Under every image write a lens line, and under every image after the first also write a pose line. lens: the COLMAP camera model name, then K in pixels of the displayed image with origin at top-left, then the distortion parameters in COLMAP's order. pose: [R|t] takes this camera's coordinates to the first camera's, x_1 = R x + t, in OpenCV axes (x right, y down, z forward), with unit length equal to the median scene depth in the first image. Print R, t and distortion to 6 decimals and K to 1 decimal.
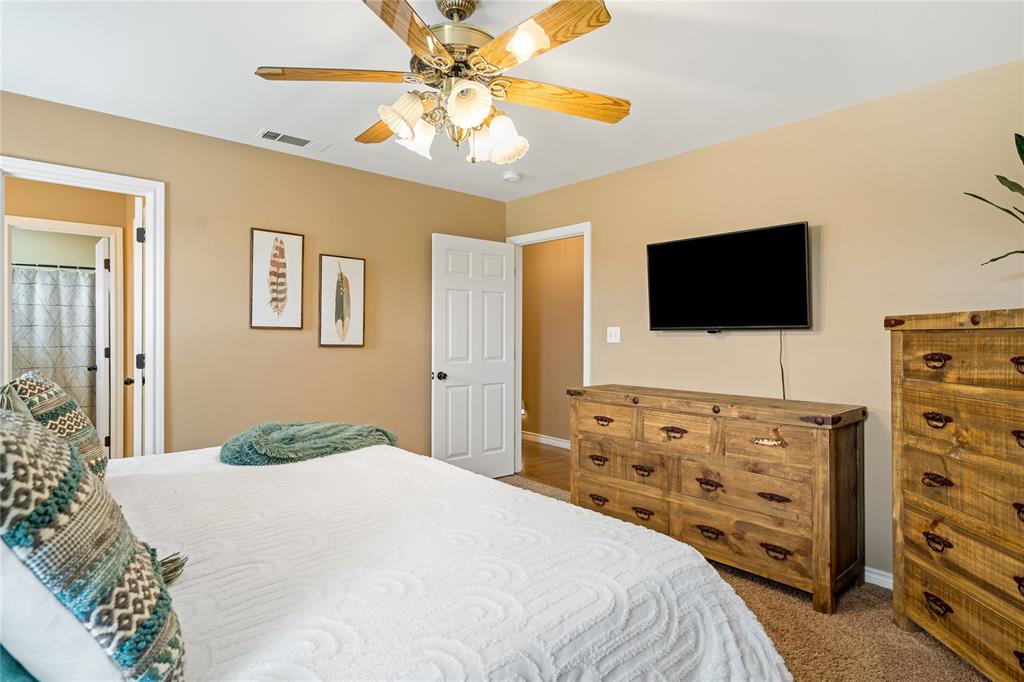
lens RADIAL K [[533.8, 0, 493.6], [0, 533.8, 337.2], [0, 0, 1]] dist [0.004417, 0.001909]
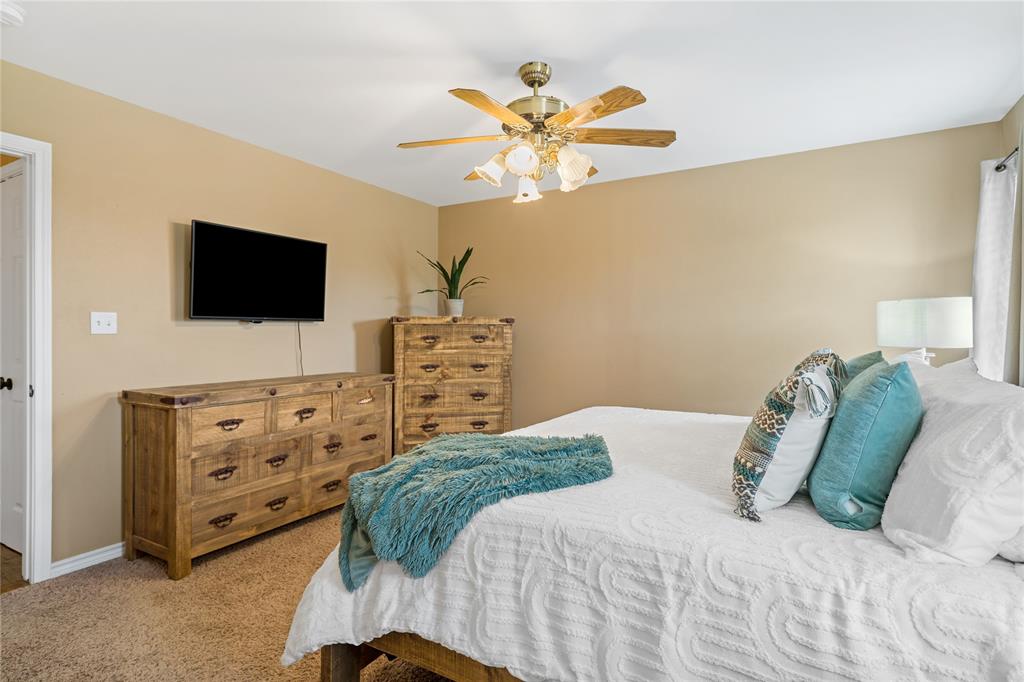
lens RADIAL K [[533.8, 0, 493.6], [0, 533.8, 337.2], [0, 0, 1]] dist [0.004417, 0.001909]
pose [[-0.312755, -0.014971, 0.949716, -0.802274], [-0.003074, 0.999886, 0.014749, 0.003223], [-0.949829, 0.001693, -0.312765, 0.944477]]
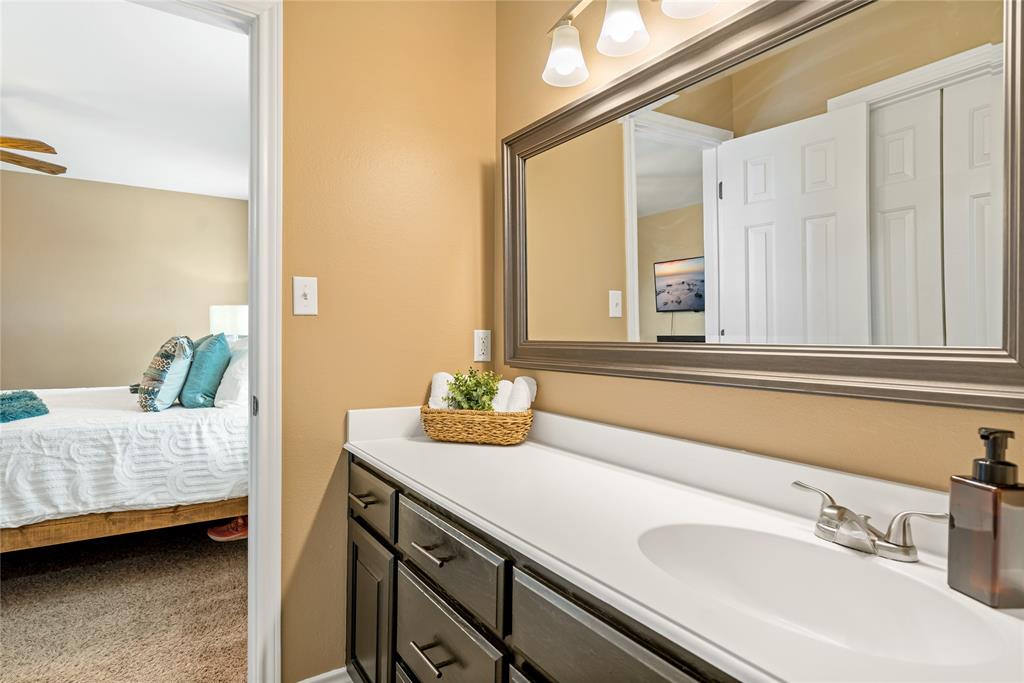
lens RADIAL K [[562.6, 0, 512.0], [0, 562.6, 341.5], [0, 0, 1]] dist [0.013005, 0.001412]
pose [[-0.990588, -0.012592, 0.136295, -1.284354], [-0.011242, 0.999880, 0.010674, 0.034290], [-0.136413, 0.009041, -0.990611, 1.619332]]
